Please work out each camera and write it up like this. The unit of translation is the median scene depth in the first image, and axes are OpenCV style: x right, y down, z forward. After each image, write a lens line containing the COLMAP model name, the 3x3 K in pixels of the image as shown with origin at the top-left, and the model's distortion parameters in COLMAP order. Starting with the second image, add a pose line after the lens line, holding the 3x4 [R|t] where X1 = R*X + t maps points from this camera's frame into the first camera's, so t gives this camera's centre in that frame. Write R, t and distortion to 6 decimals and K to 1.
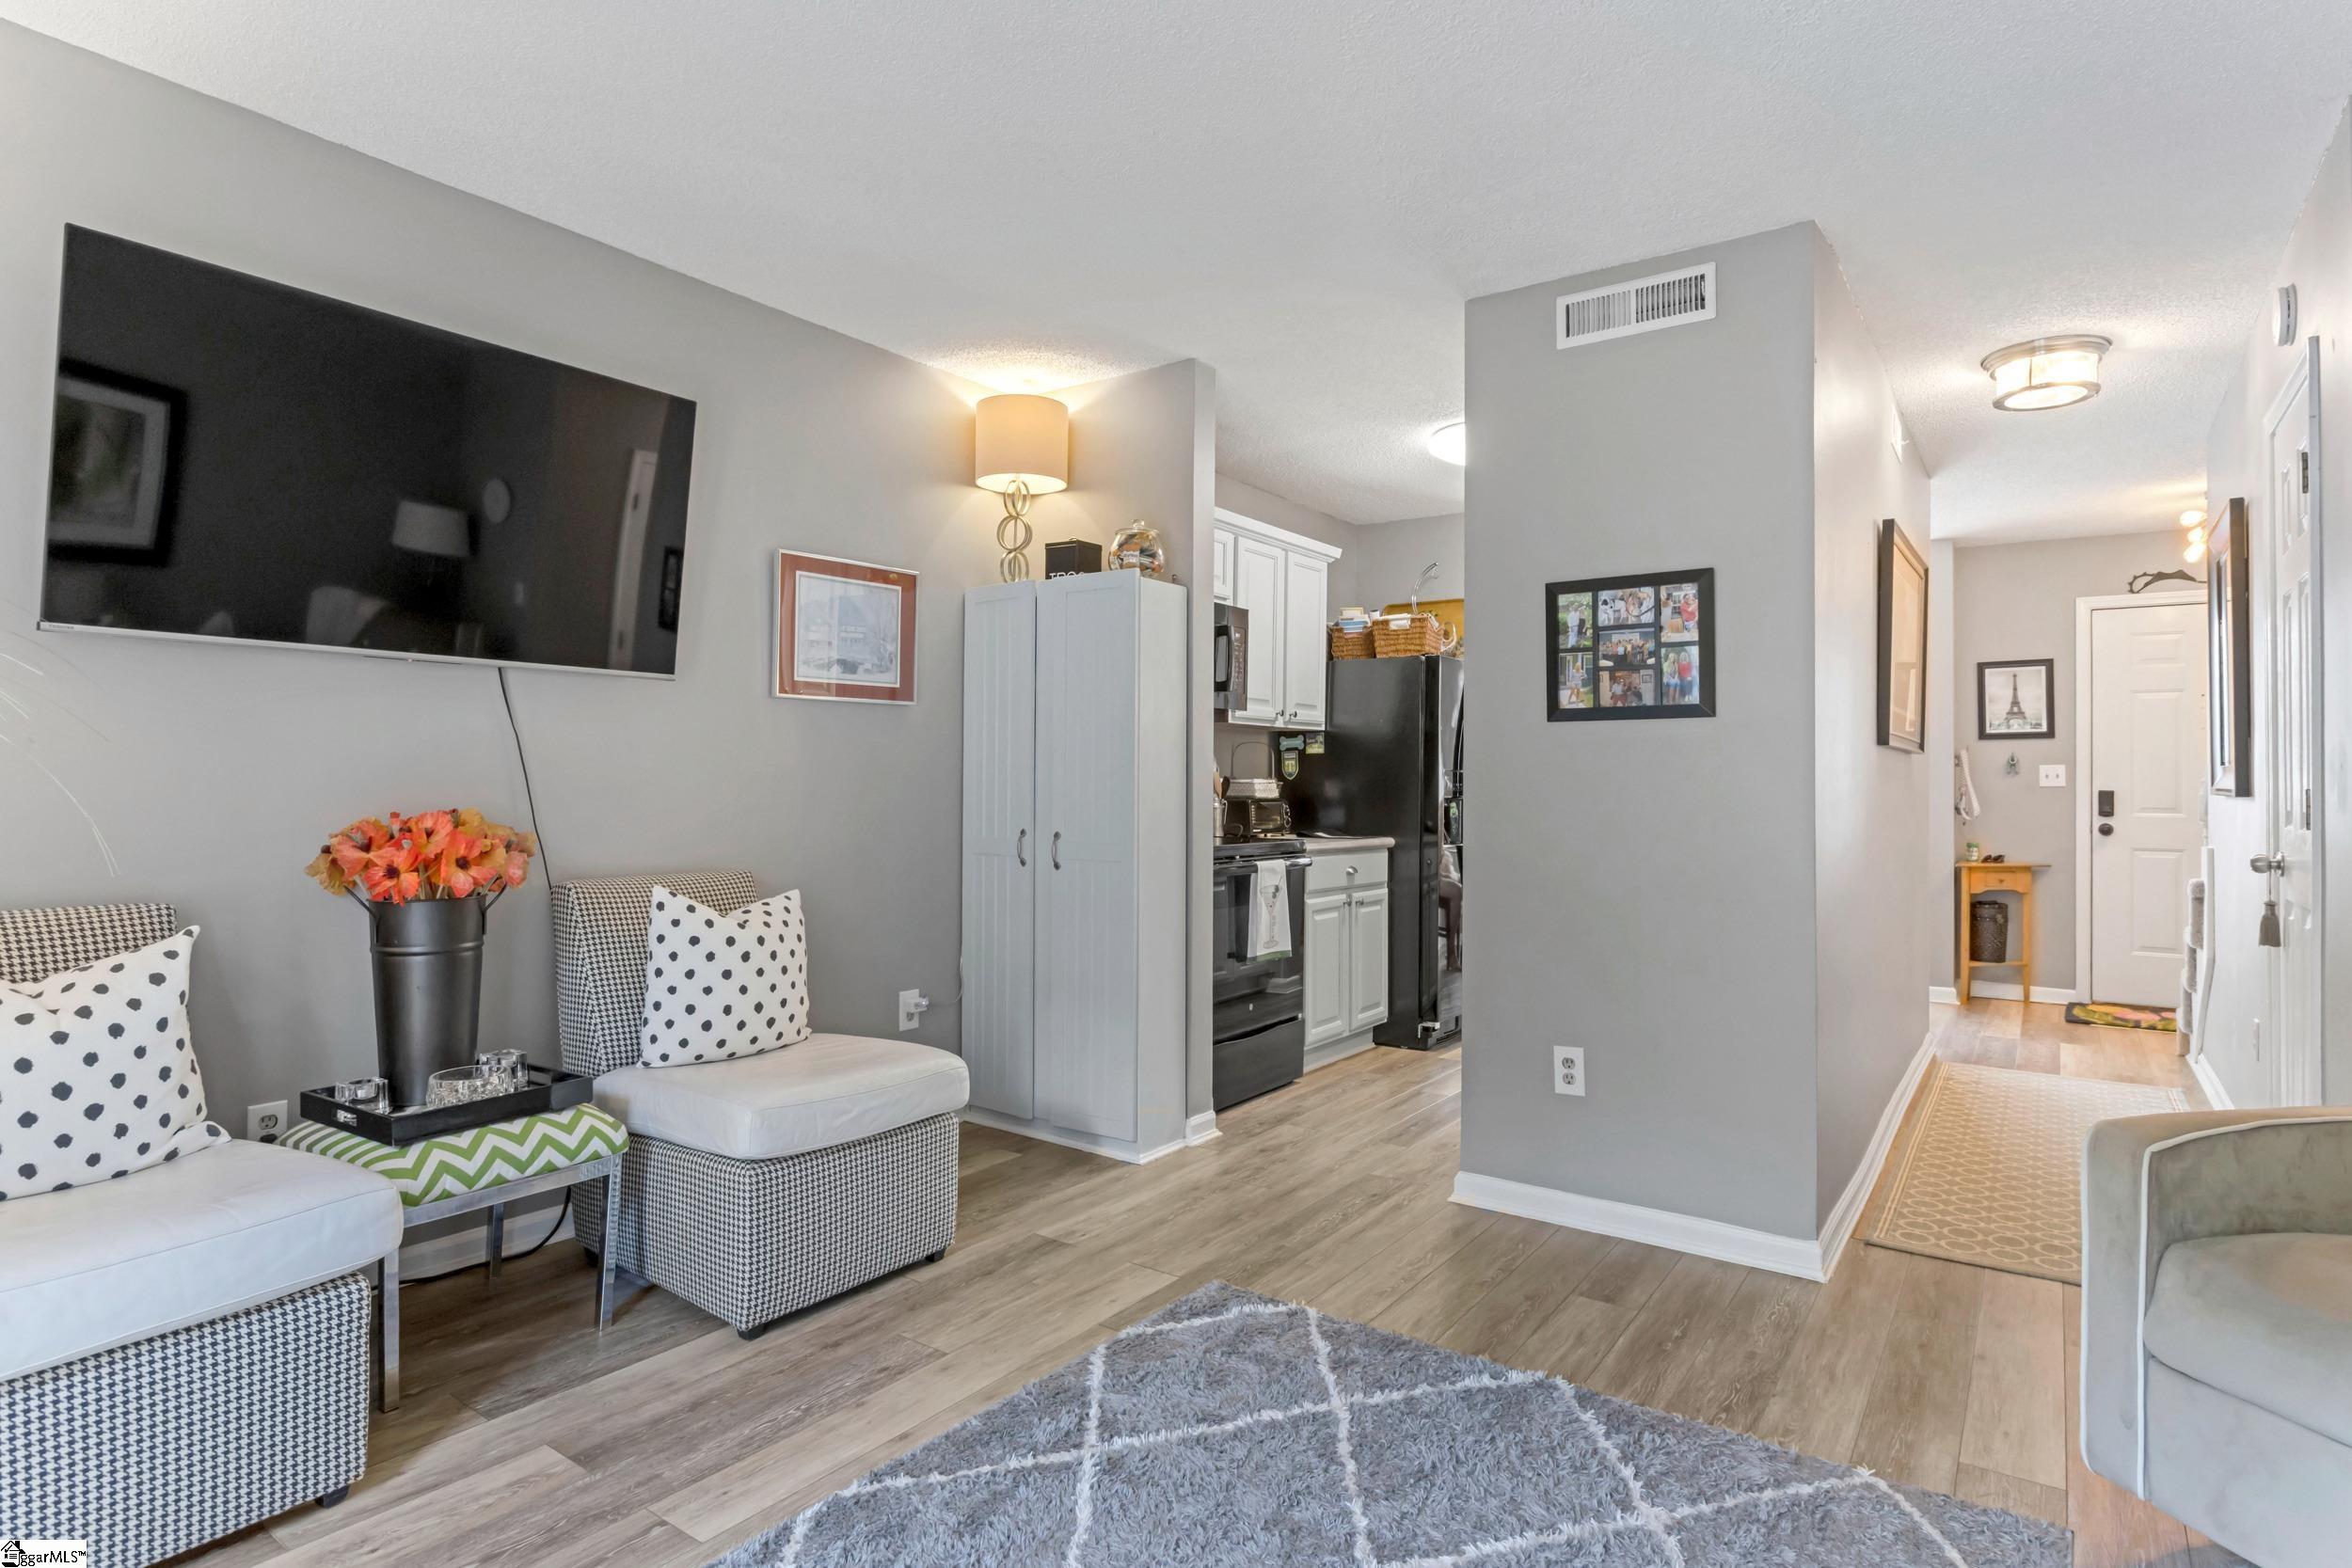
lens RADIAL K [[1232.0, 0, 1176.0], [0, 1232.0, 784.0], [0, 0, 1]] dist [-0.009444, -0.000970]
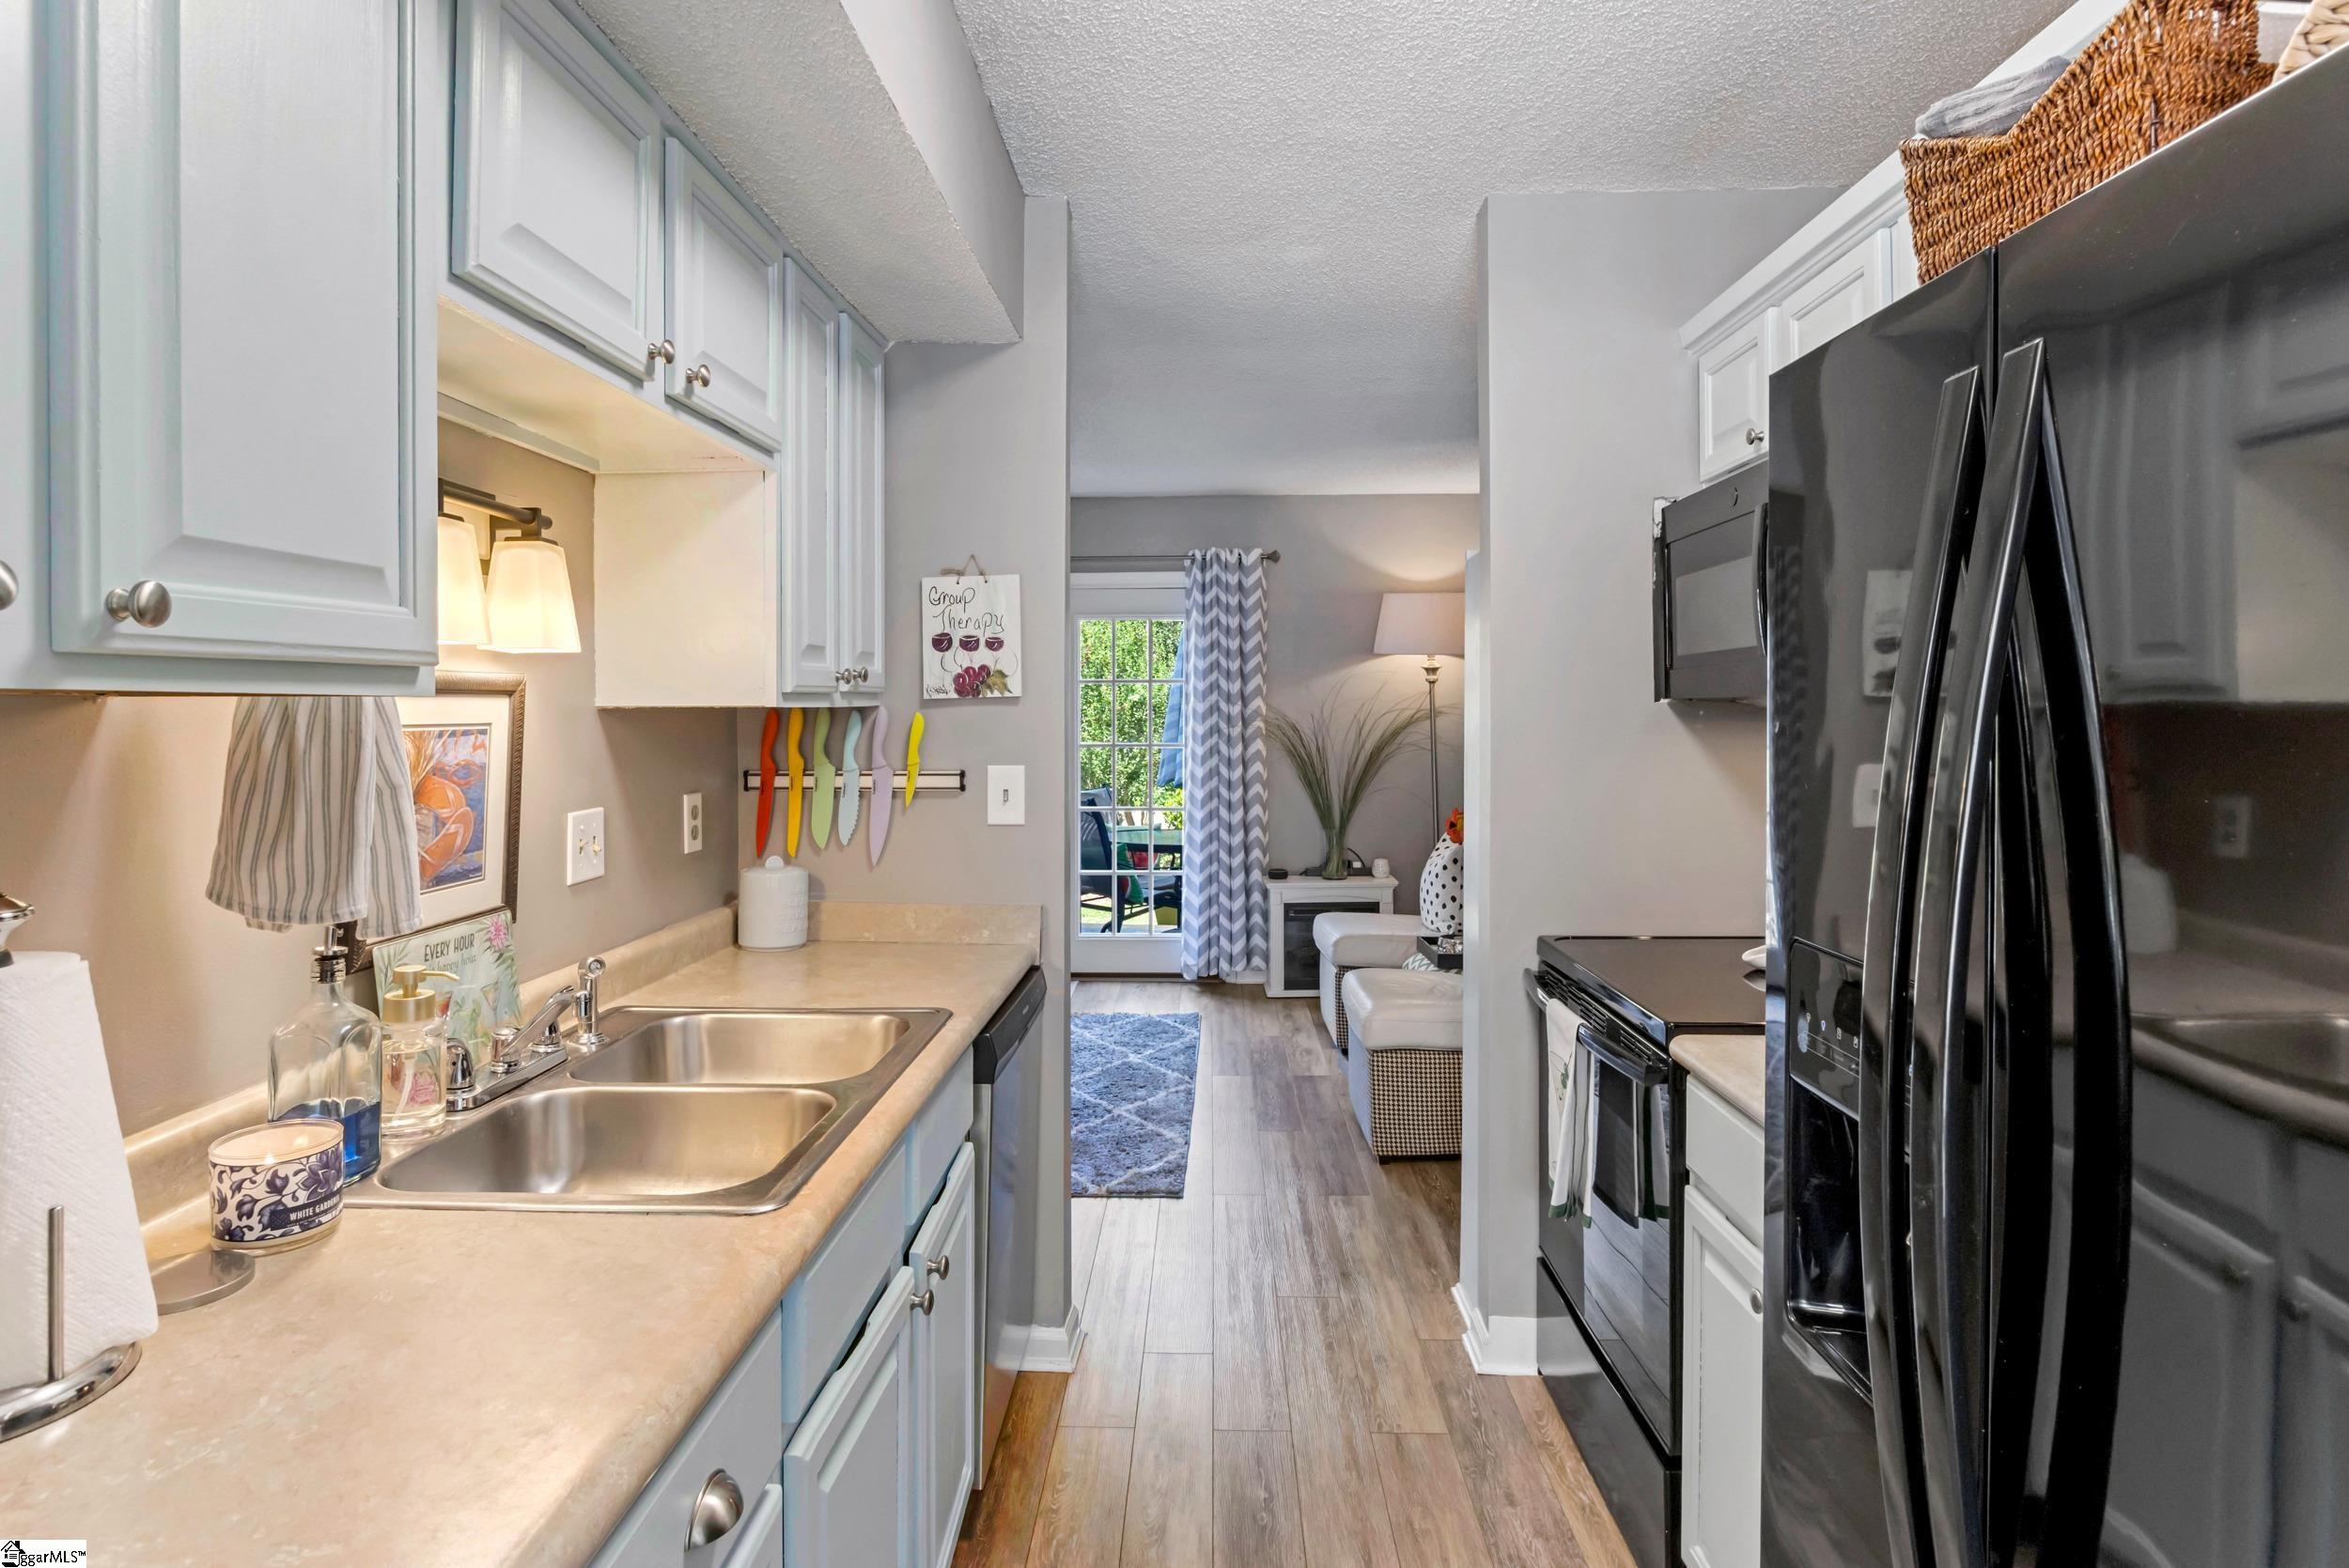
lens RADIAL K [[1284.1, 0, 1170.9], [0, 1284.1, 711.6], [0, 0, 1]] dist [-0.001067, 0.000032]
pose [[-0.832071, -0.008167, -0.554609, 0.463032], [-0.005766, 0.999965, -0.006075, -0.051296], [0.554639, -0.001857, -0.832089, 1.237927]]
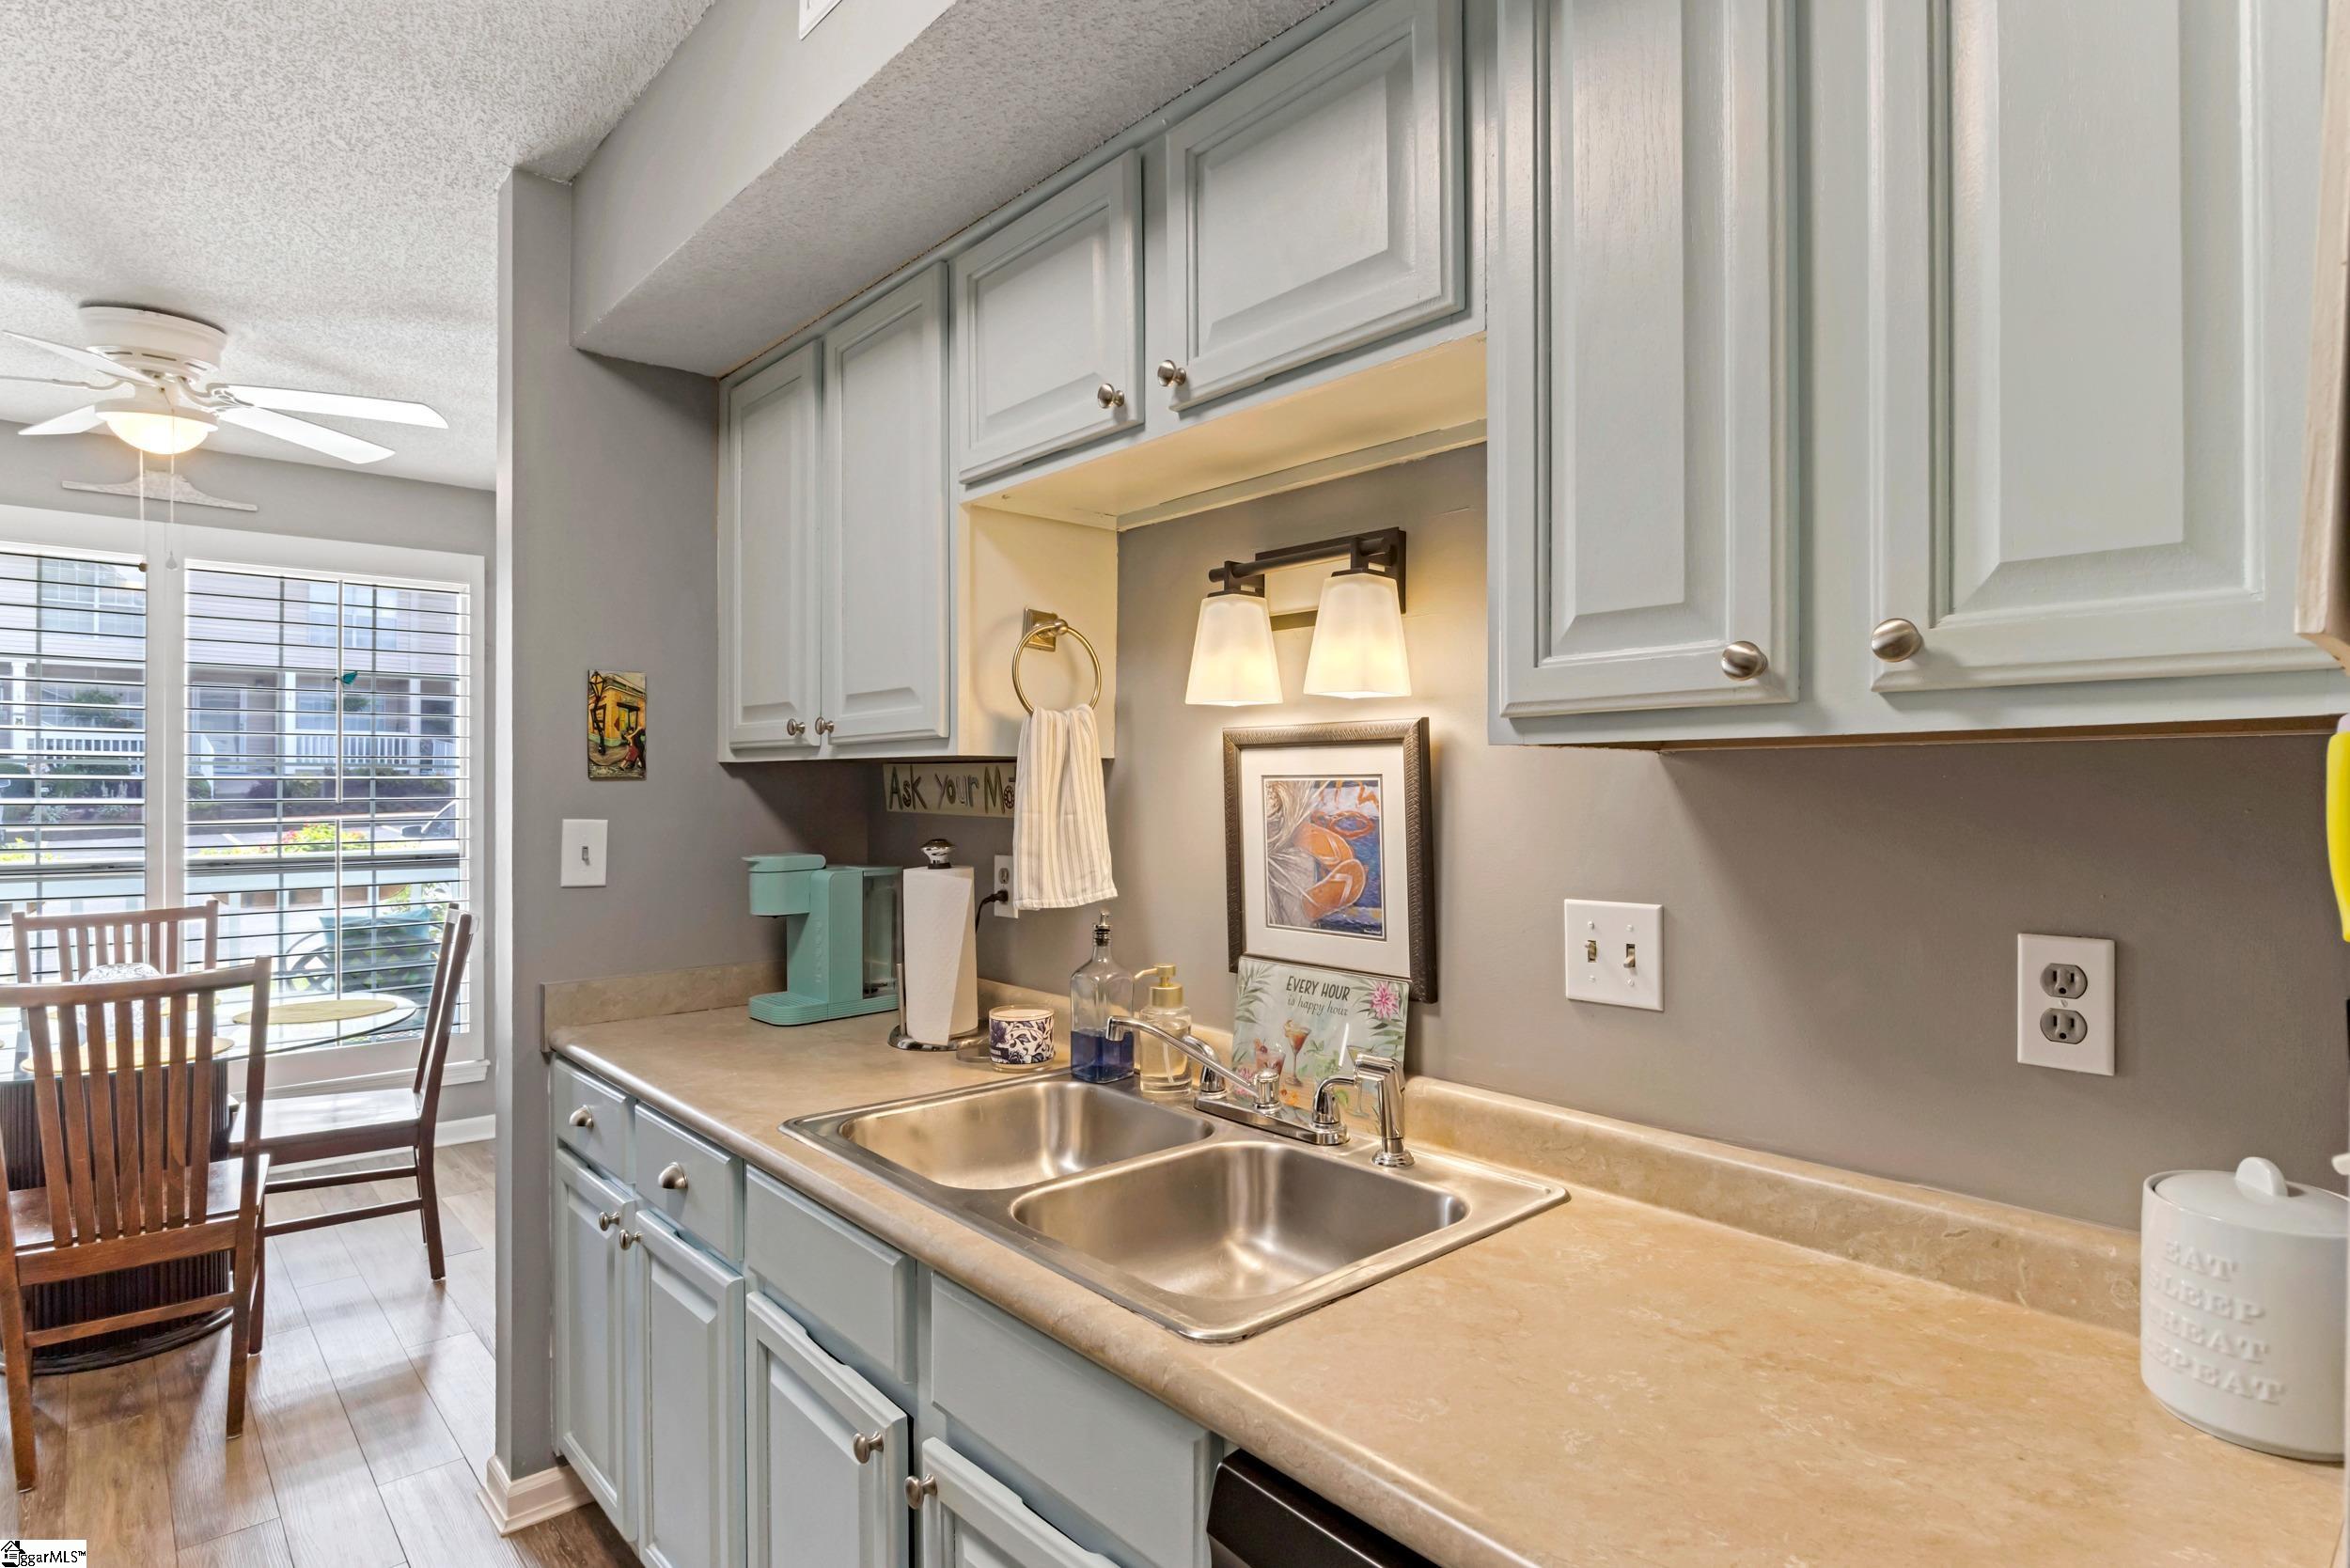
lens RADIAL K [[1231.1, 0, 1175.0], [0, 1231.1, 784.0], [0, 0, 1]] dist [-0.009444, -0.000970]
pose [[0.221308, -0.007836, 0.975172, 0.076675], [-0.004519, 0.999949, 0.009061, -0.049181], [-0.975193, -0.006412, 0.221261, 0.793459]]
